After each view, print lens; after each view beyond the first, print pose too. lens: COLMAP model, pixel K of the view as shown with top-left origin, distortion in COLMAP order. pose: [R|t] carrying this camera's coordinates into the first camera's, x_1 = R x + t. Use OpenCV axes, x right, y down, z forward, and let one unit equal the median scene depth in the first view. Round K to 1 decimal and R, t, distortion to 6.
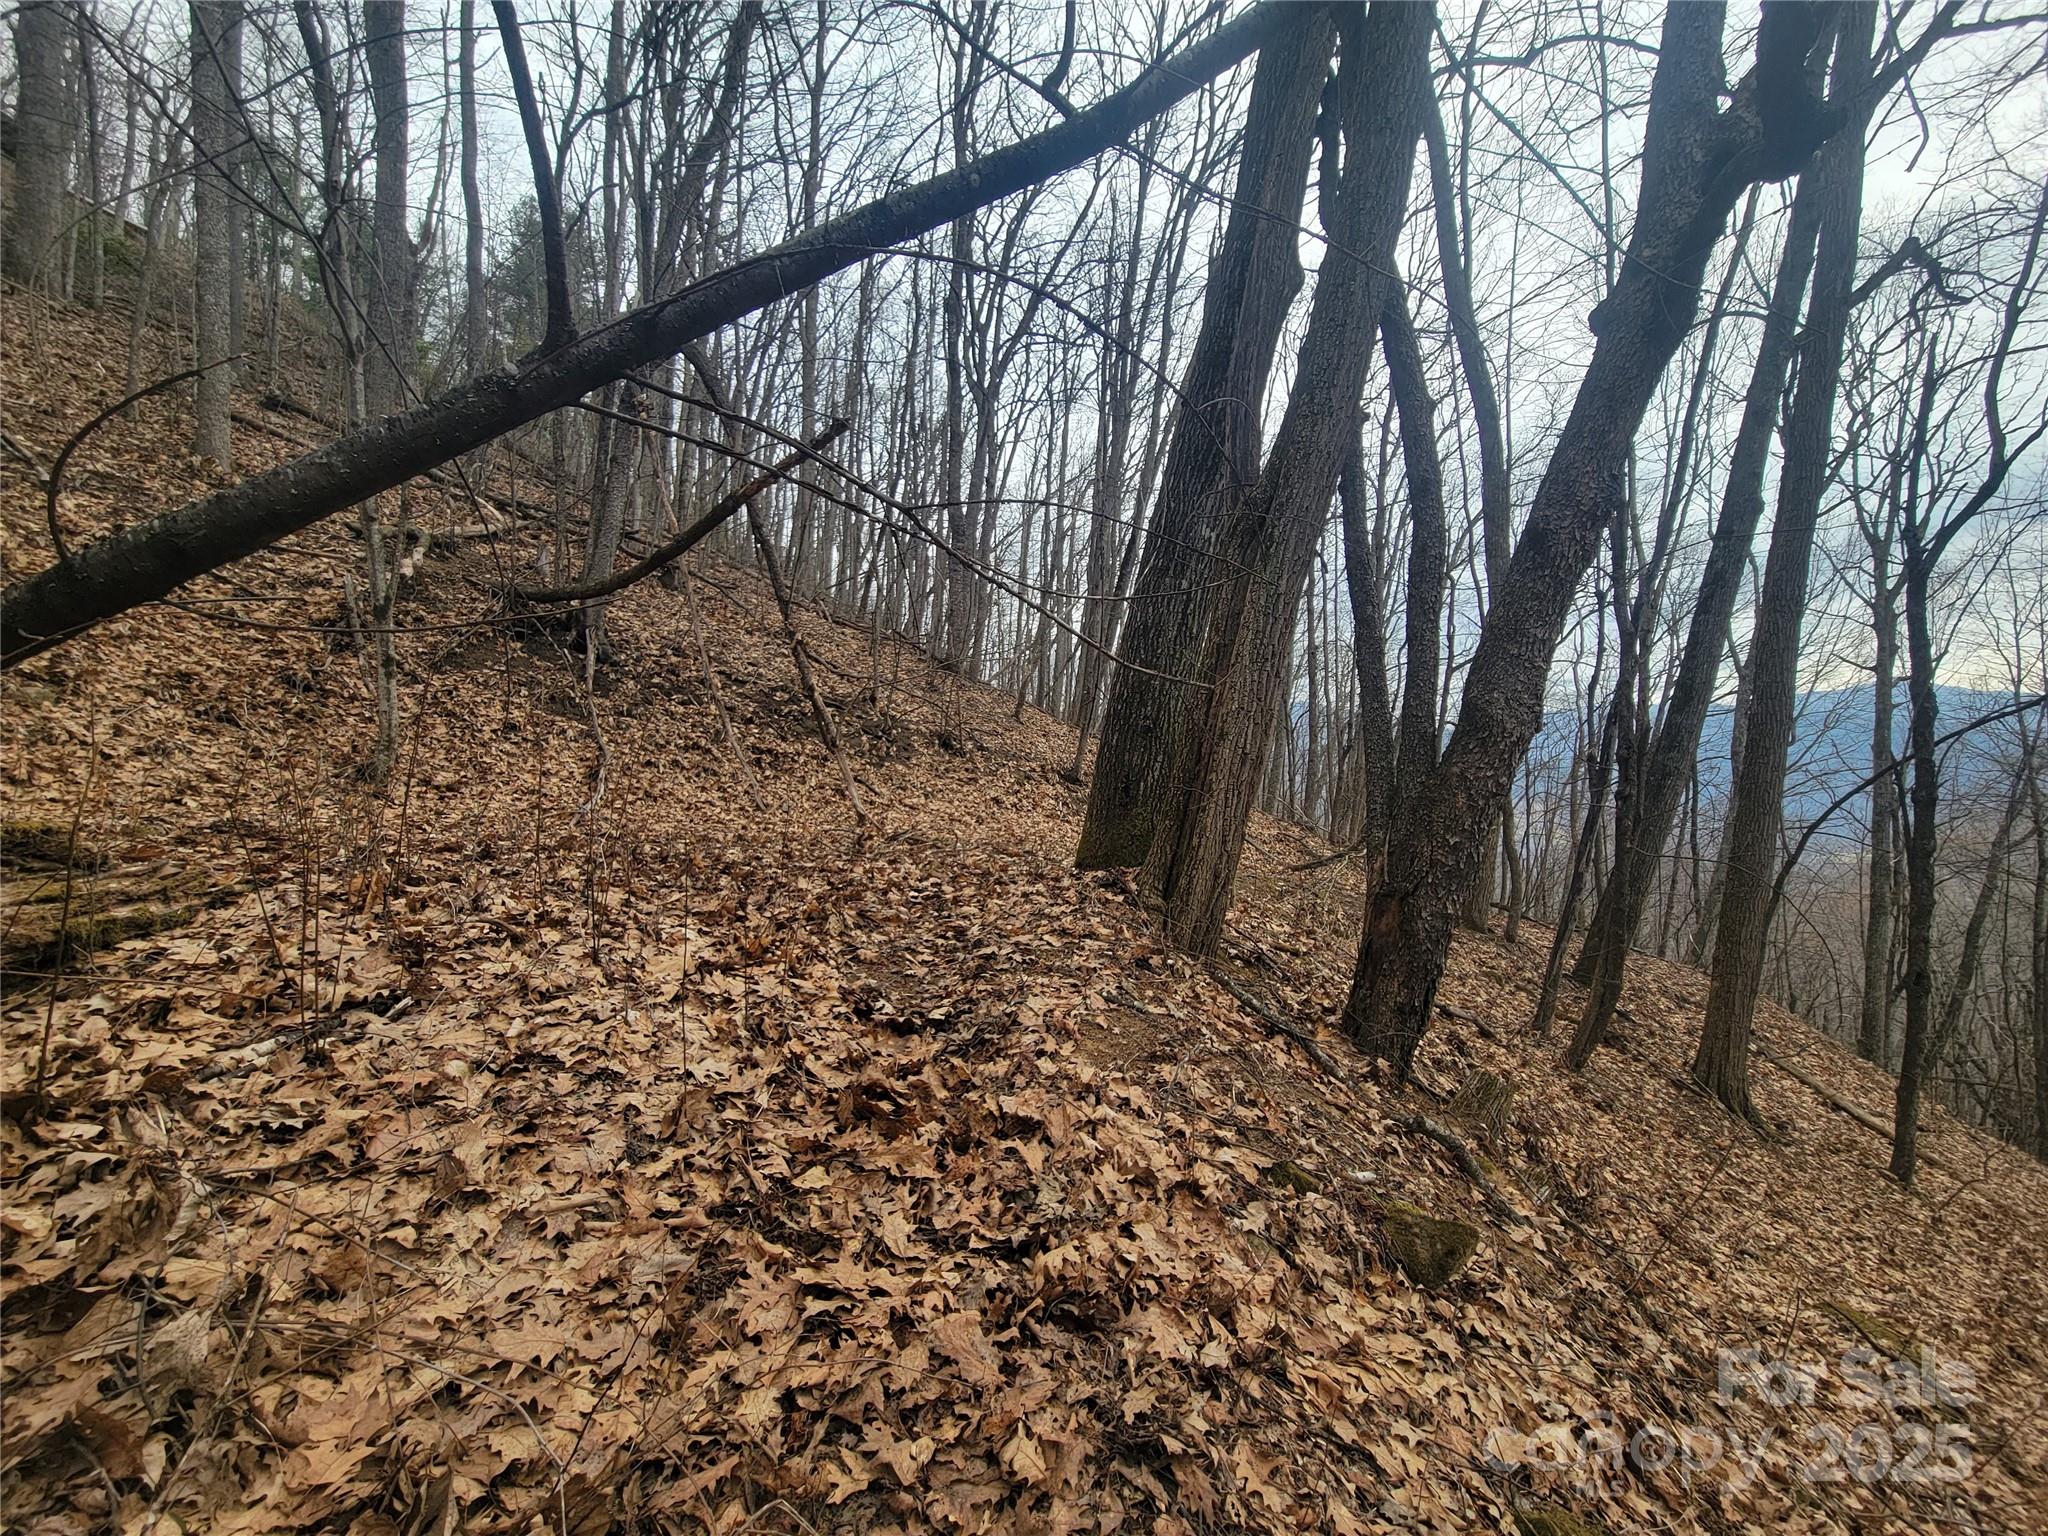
lens RADIAL K [[832.1, 0, 1020.0], [0, 832.1, 765.1], [0, 0, 1]] dist [0.000738, -0.001954]
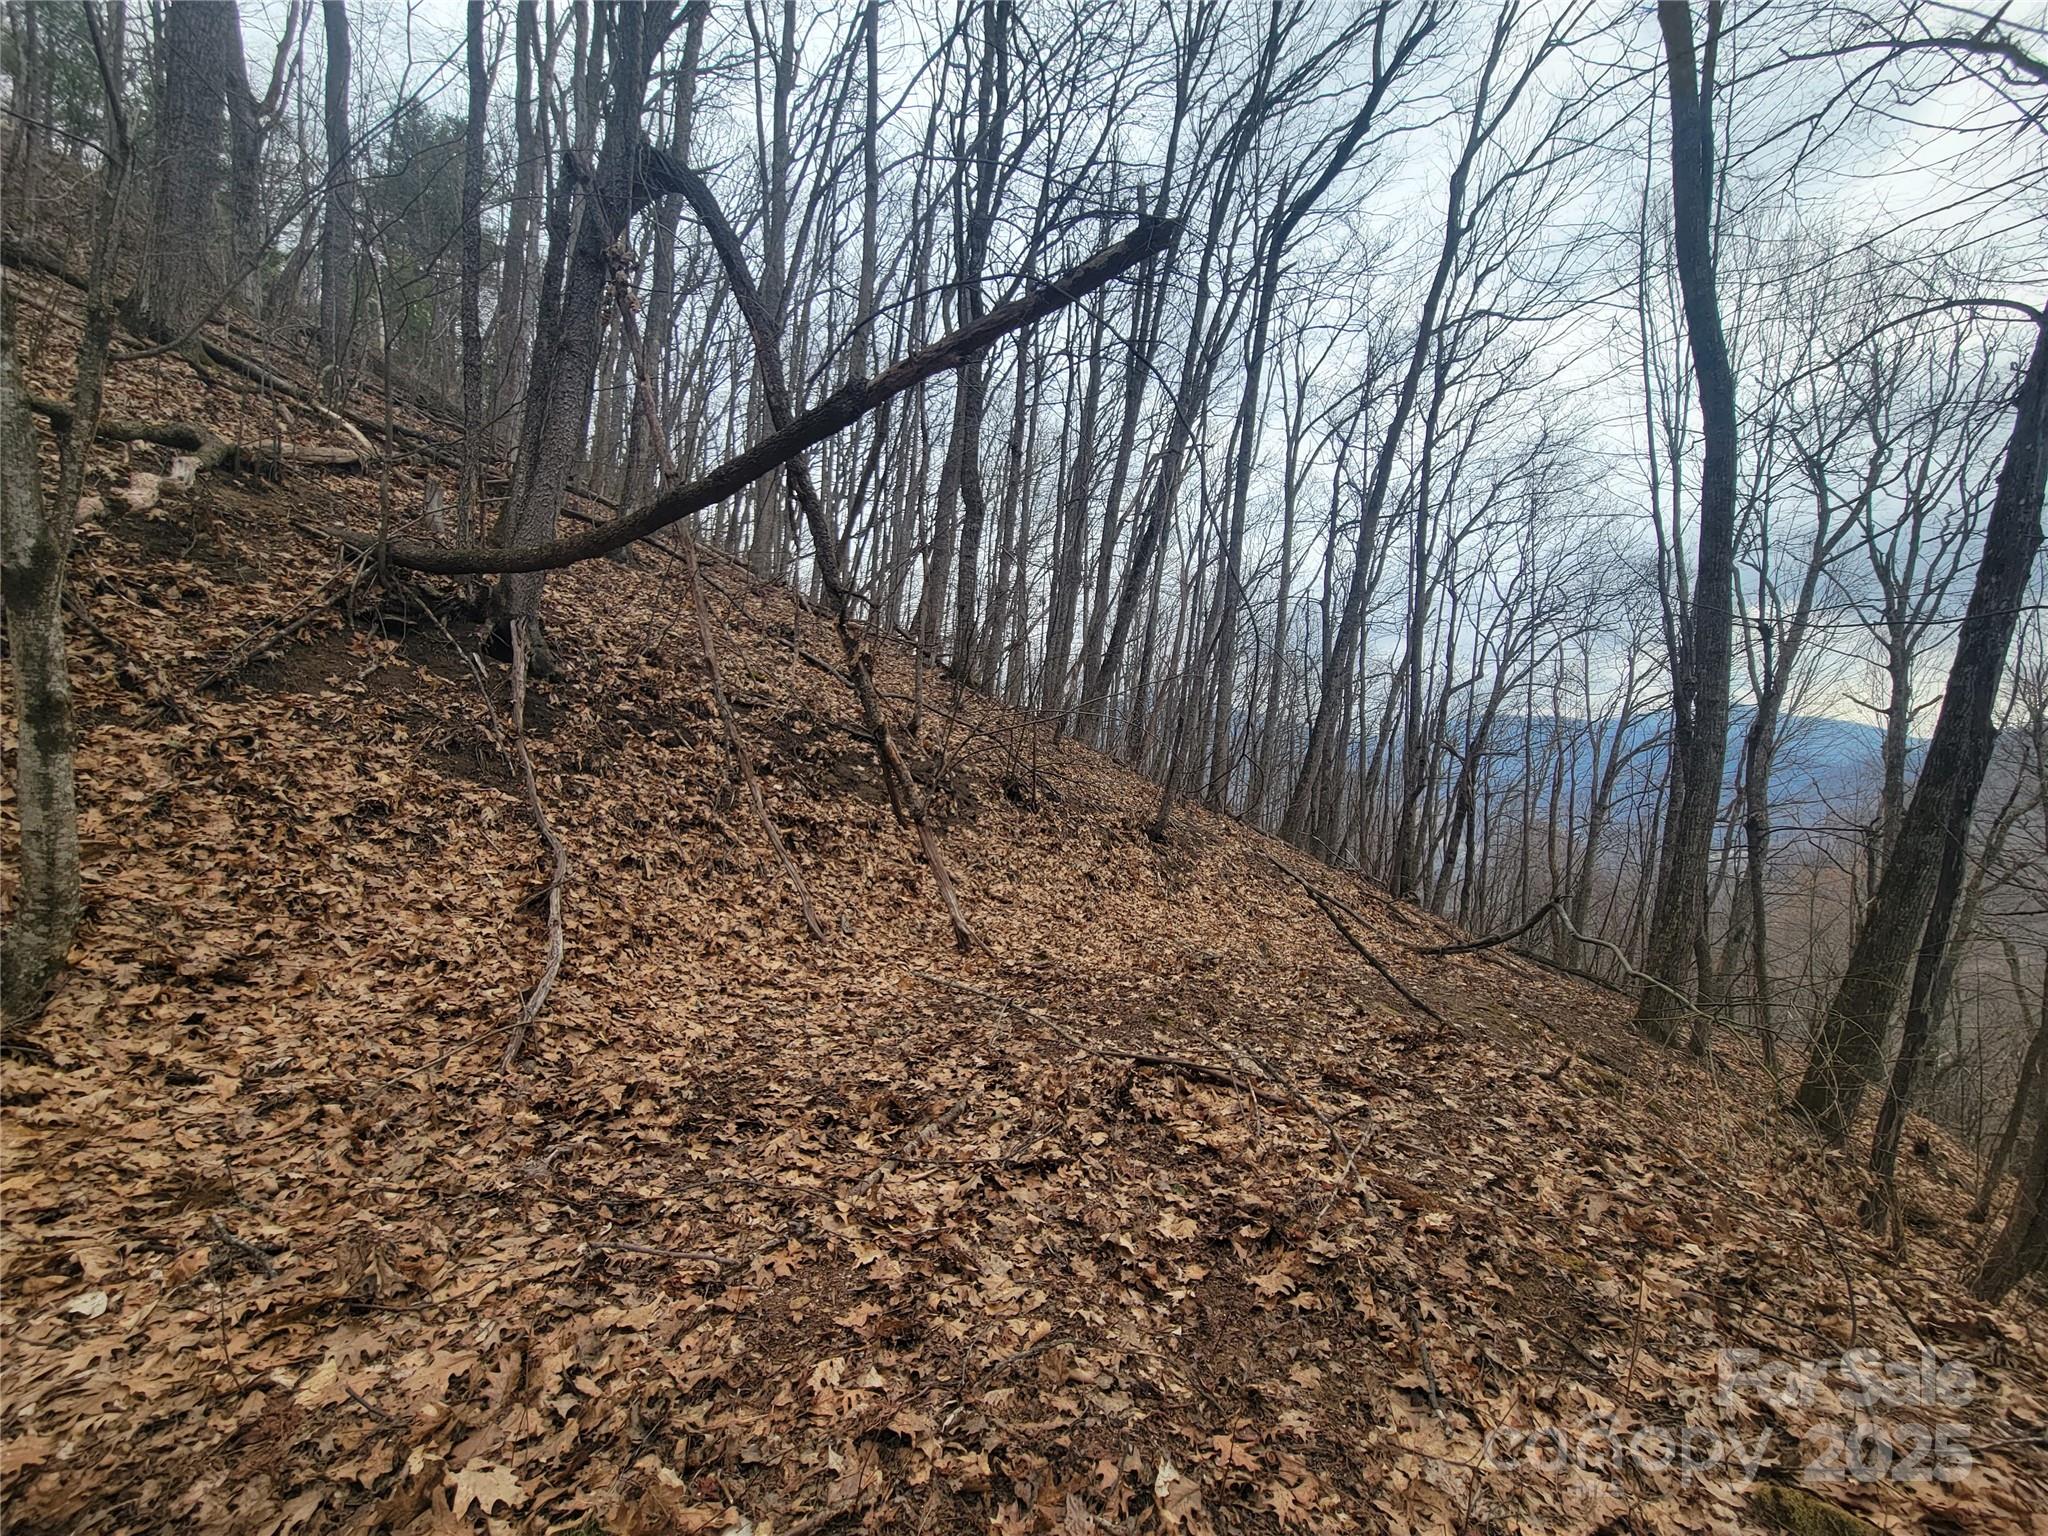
lens RADIAL K [[832.1, 0, 1026.9], [0, 832.1, 770.8], [0, 0, 1]] dist [0.000738, -0.001954]
pose [[0.993117, 0.029155, 0.113442, -0.216733], [-0.030948, 0.999422, 0.014073, -0.075834], [-0.112966, -0.017487, 0.993445, 0.357514]]
